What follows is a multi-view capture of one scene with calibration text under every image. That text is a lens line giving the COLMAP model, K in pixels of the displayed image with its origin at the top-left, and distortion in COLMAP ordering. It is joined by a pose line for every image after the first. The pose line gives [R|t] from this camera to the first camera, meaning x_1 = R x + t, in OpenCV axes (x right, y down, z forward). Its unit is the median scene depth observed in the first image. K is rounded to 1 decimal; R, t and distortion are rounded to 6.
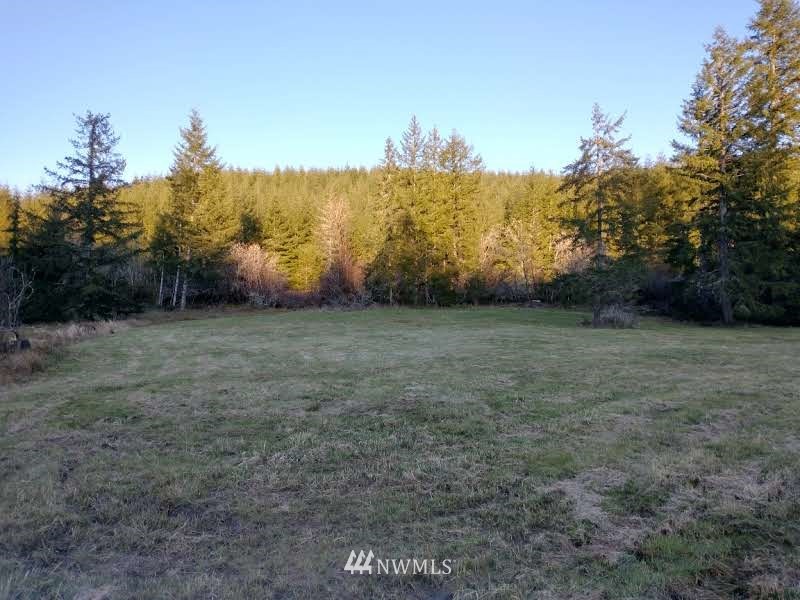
lens RADIAL K [[626.8, 0, 404.3], [0, 626.8, 300.0], [0, 0, 1]] dist [0.052191, -0.102172]
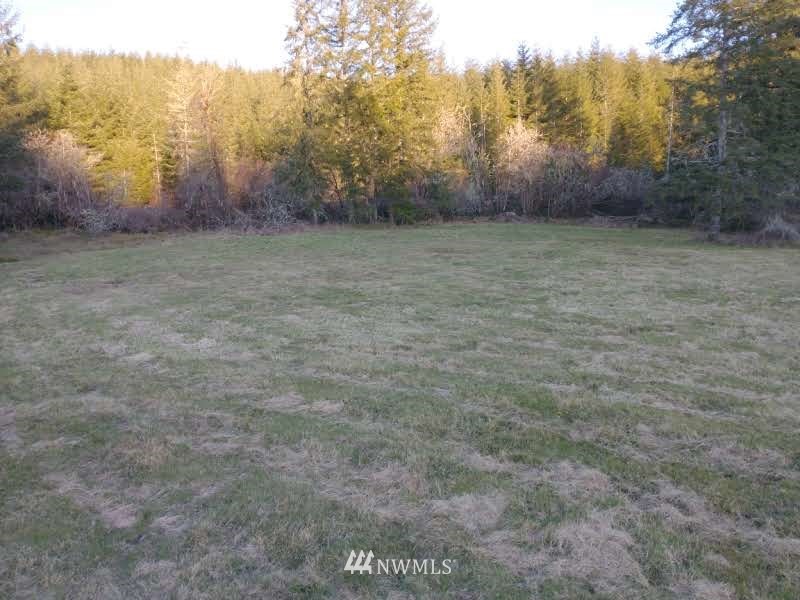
lens RADIAL K [[626.8, 0, 398.2], [0, 626.8, 304.3], [0, 0, 1]] dist [0.052191, -0.102172]
pose [[0.927768, -0.072211, 0.366103, -0.209608], [0.023387, 0.990421, 0.136086, 0.003663], [-0.372423, -0.117694, 0.920570, 0.352990]]
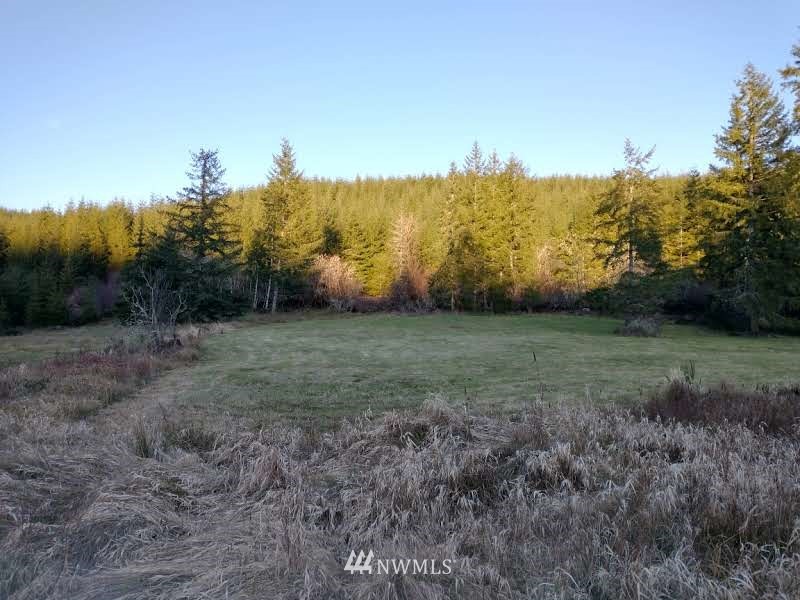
lens RADIAL K [[626.8, 0, 402.7], [0, 626.8, 296.5], [0, 0, 1]] dist [0.052191, -0.102172]
pose [[0.991714, 0.009185, -0.128133, 0.035745], [-0.010105, 0.999928, -0.006534, -0.010780], [0.128064, 0.007775, 0.991735, -0.131952]]
